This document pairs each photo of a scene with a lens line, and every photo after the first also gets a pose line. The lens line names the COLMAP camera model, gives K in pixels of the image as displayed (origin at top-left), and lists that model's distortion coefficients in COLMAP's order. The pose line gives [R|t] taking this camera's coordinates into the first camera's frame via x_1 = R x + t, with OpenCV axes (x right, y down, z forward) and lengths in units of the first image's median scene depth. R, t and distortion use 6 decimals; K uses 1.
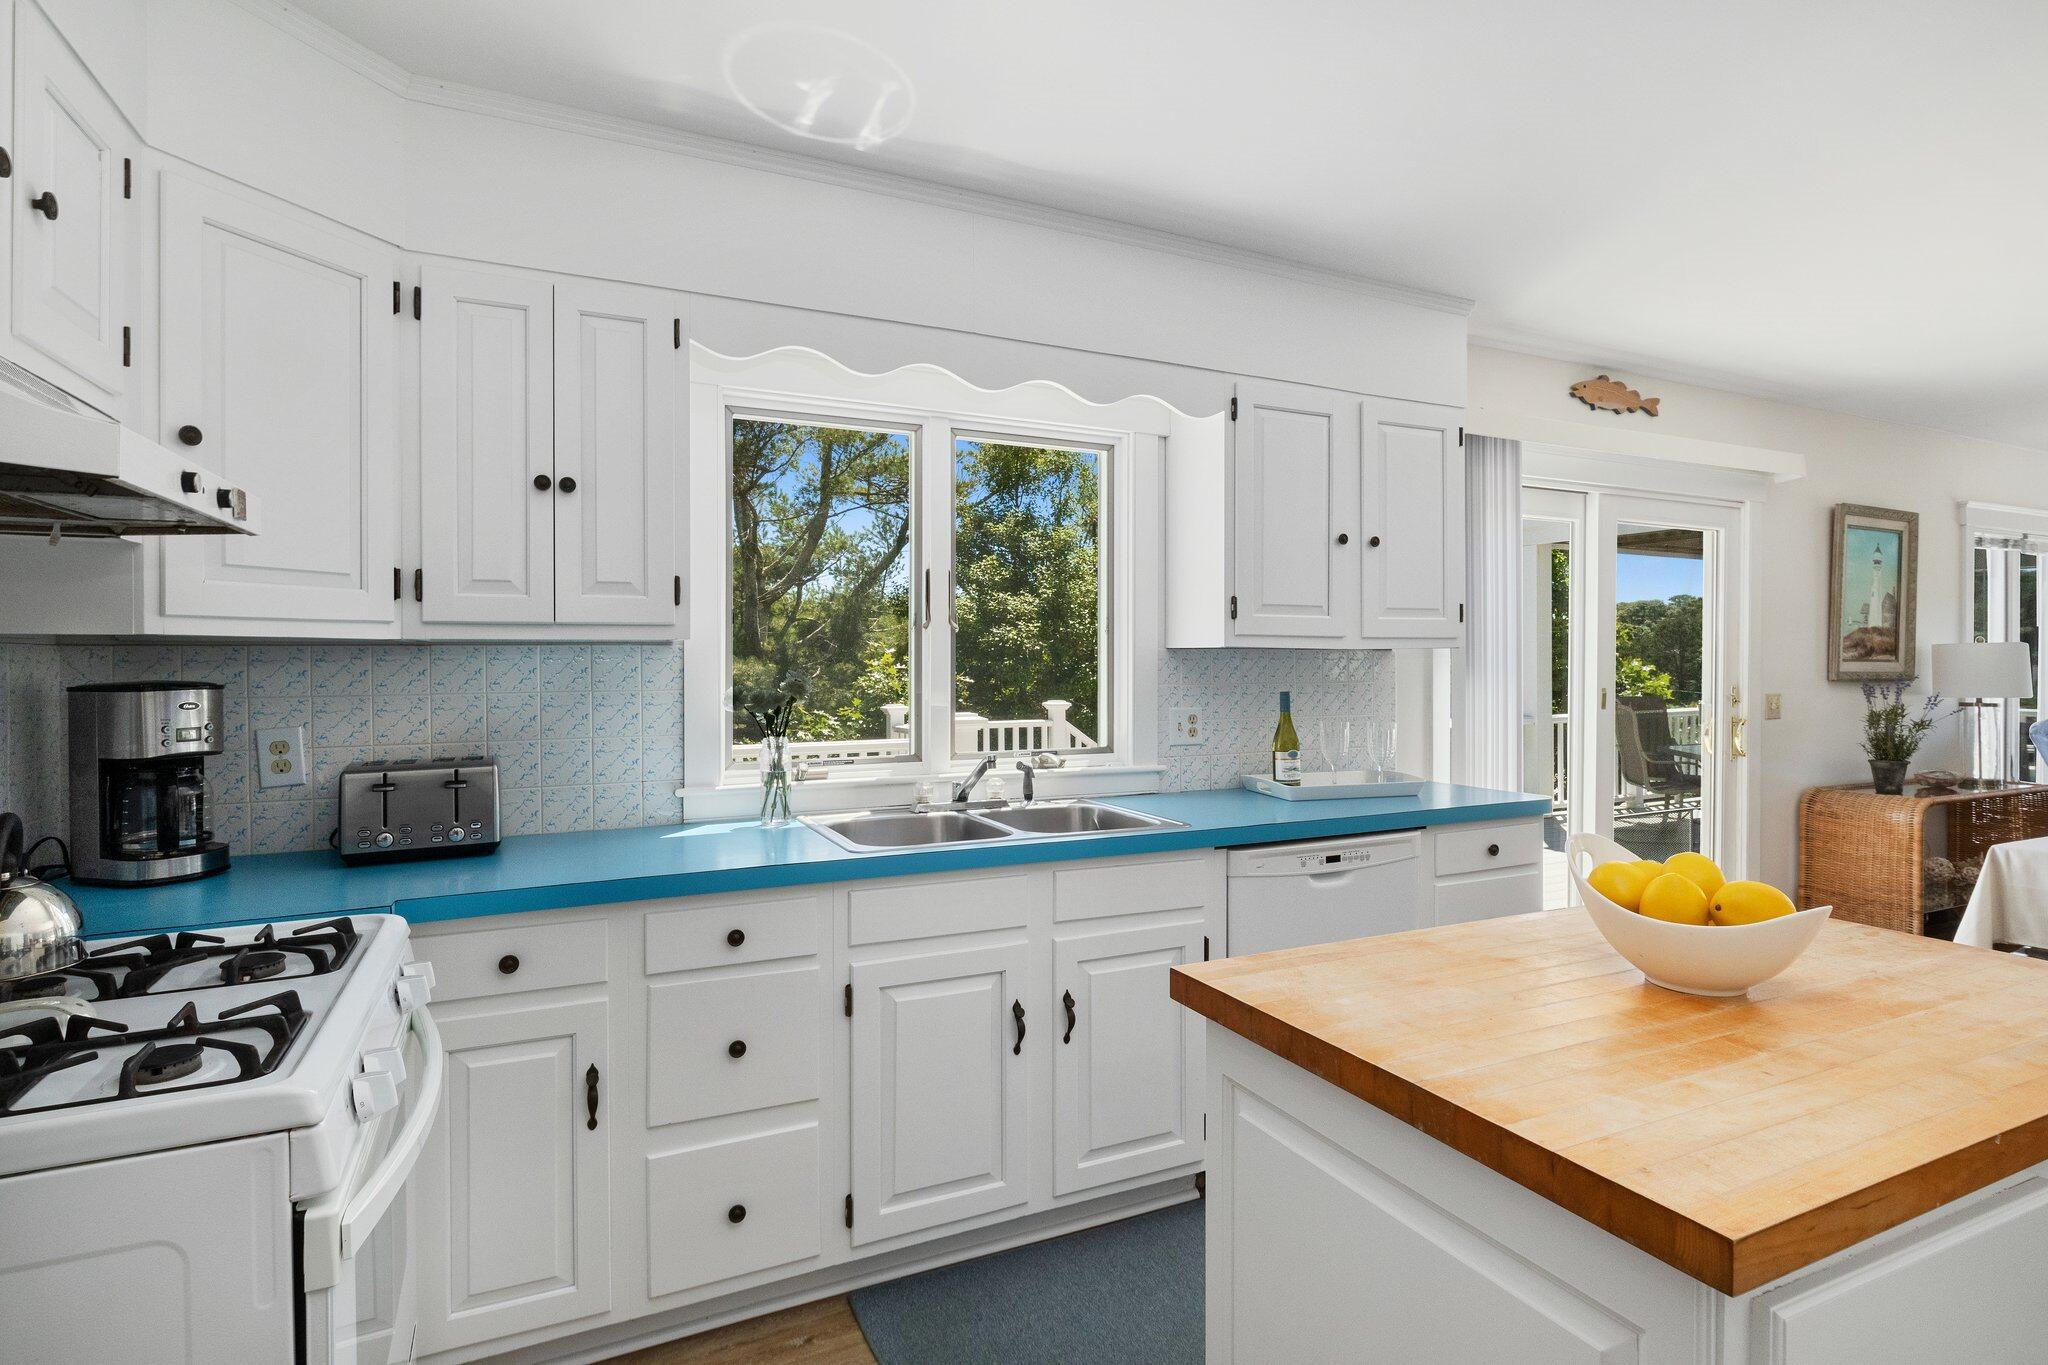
lens RADIAL K [[1037.4, 0, 1026.7], [0, 1037.4, 678.5], [0, 0, 1]] dist [-0.002942, -0.001901]
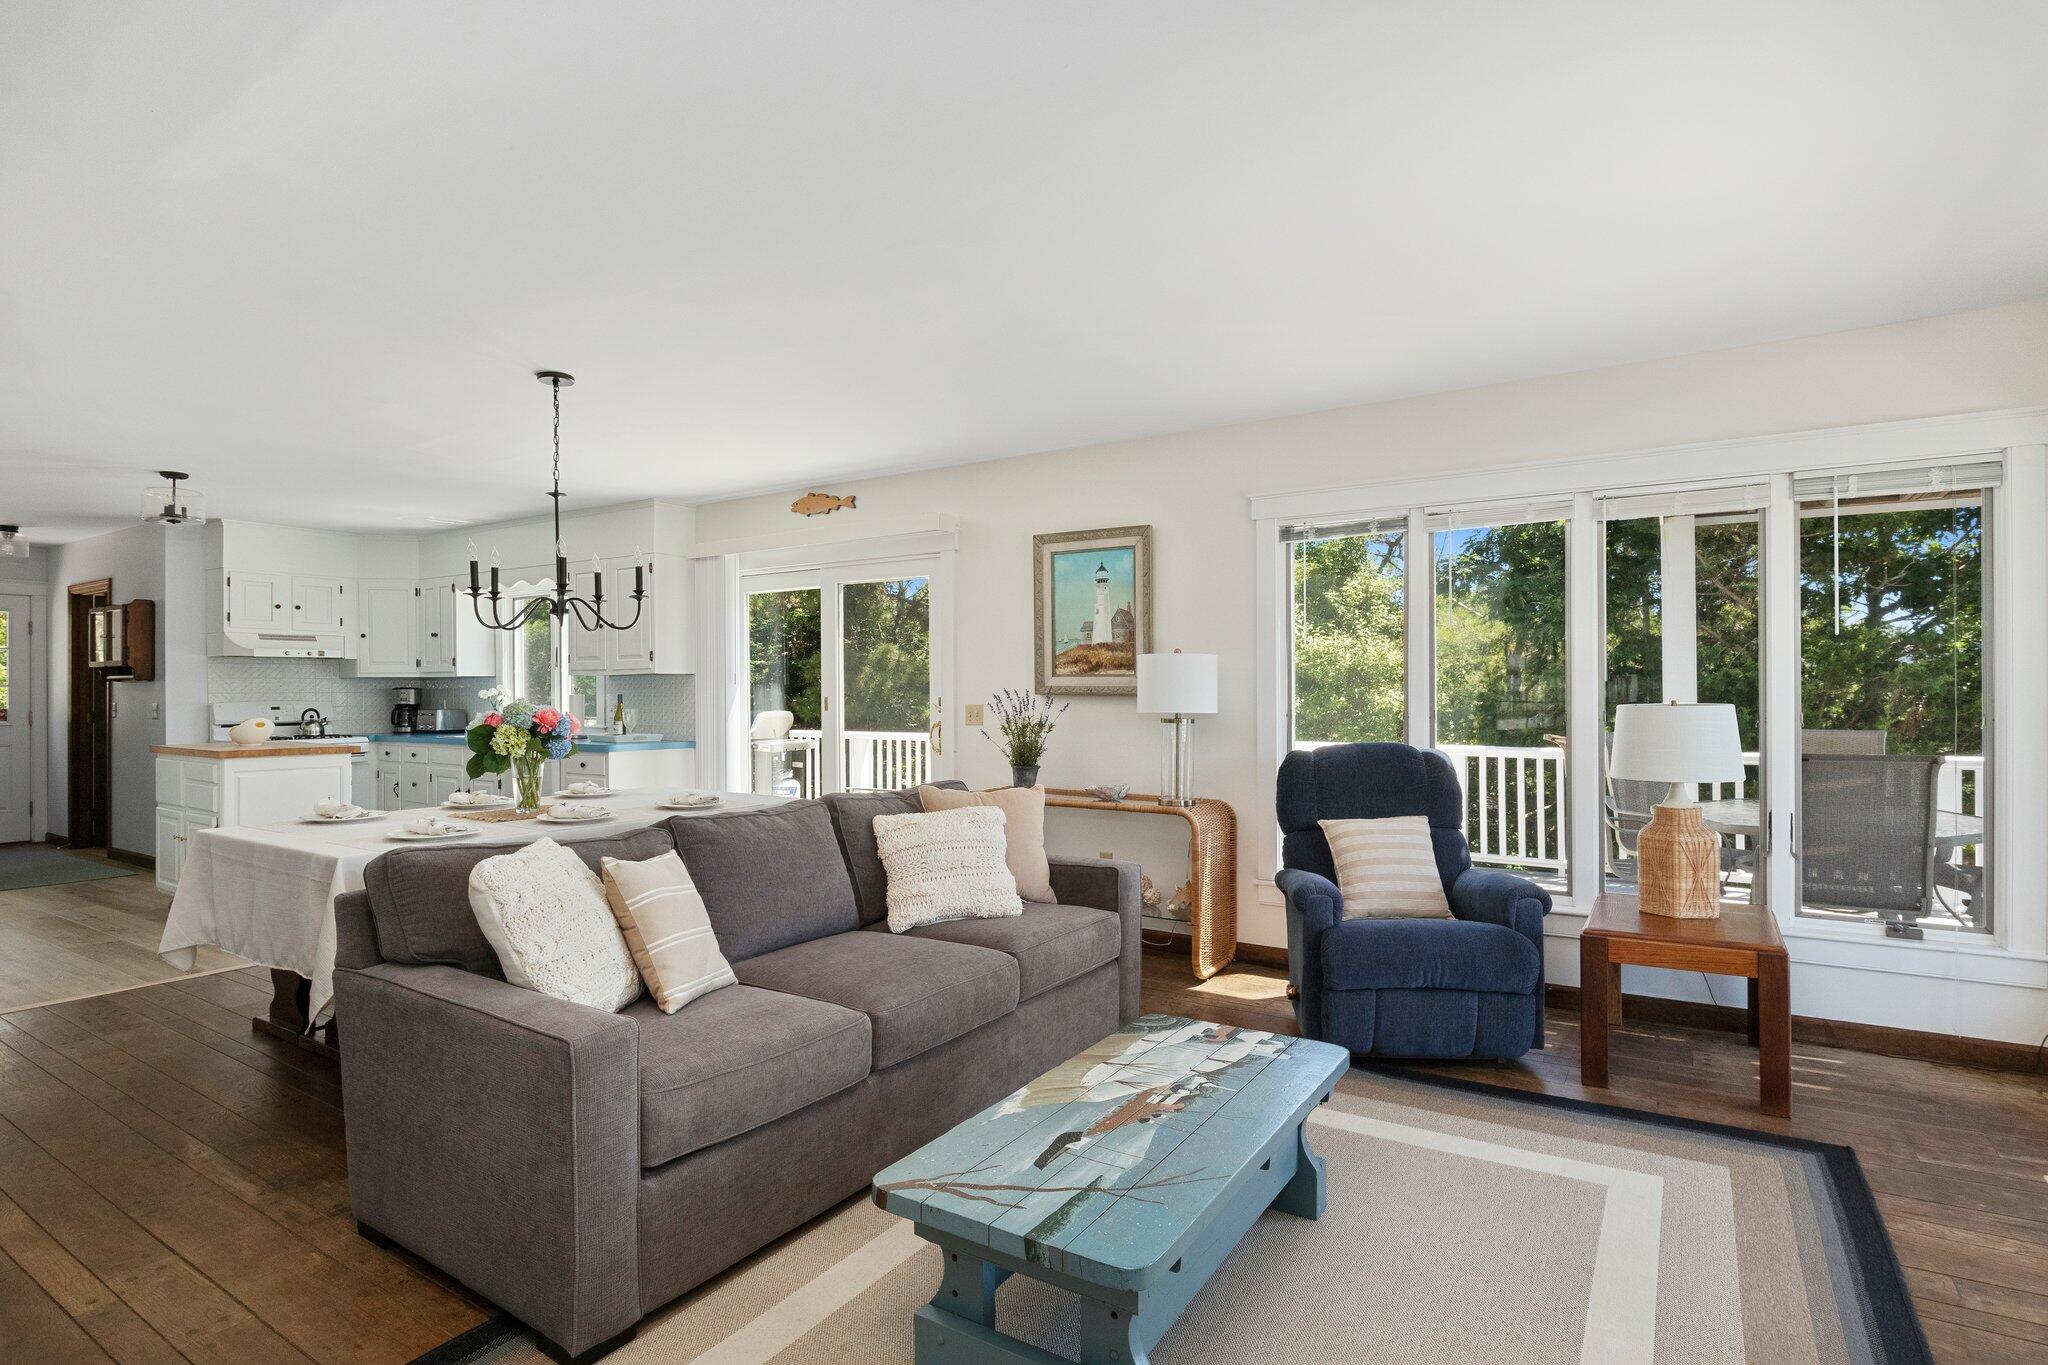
lens RADIAL K [[1021.9, 0, 1045.7], [0, 1021.9, 689.5], [0, 0, 1]] dist [-0.005156, -0.001474]
pose [[0.528575, -0.000920, -0.848886, 1.664024], [-0.014844, 0.999837, -0.010327, 0.008132], [0.848757, 0.018059, 0.528475, 0.411726]]
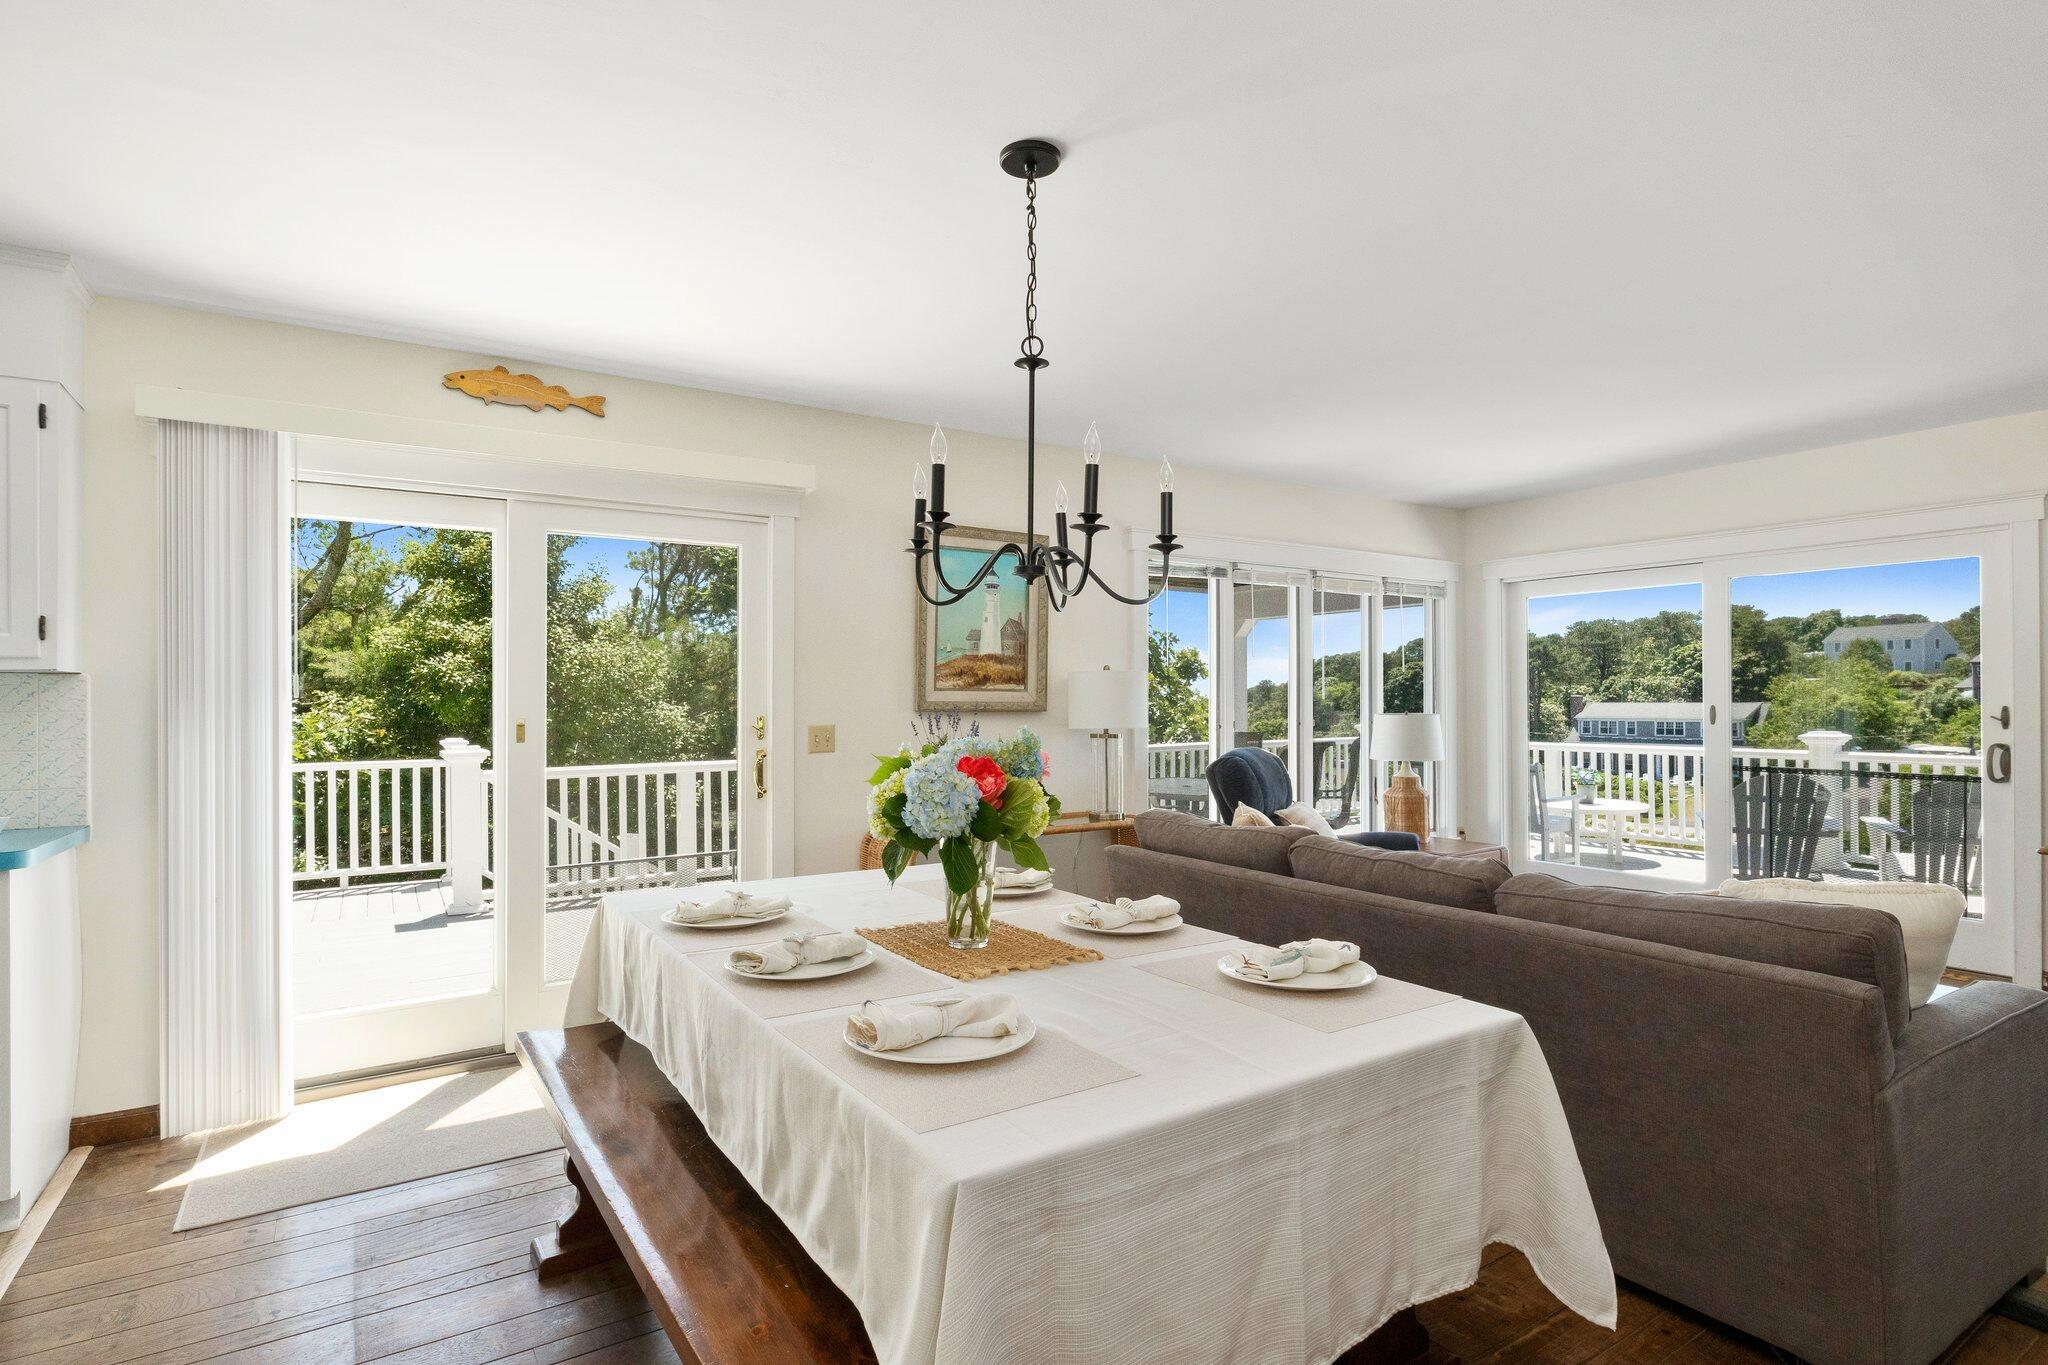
lens RADIAL K [[1021.9, 0, 1024.5], [0, 1021.9, 691.8], [0, 0, 1]] dist [-0.005156, -0.001474]
pose [[0.992363, 0.000008, 0.123348, 0.737095], [0.003237, 0.999654, -0.026104, 0.008879], [-0.123306, 0.026304, 0.992020, 0.069181]]
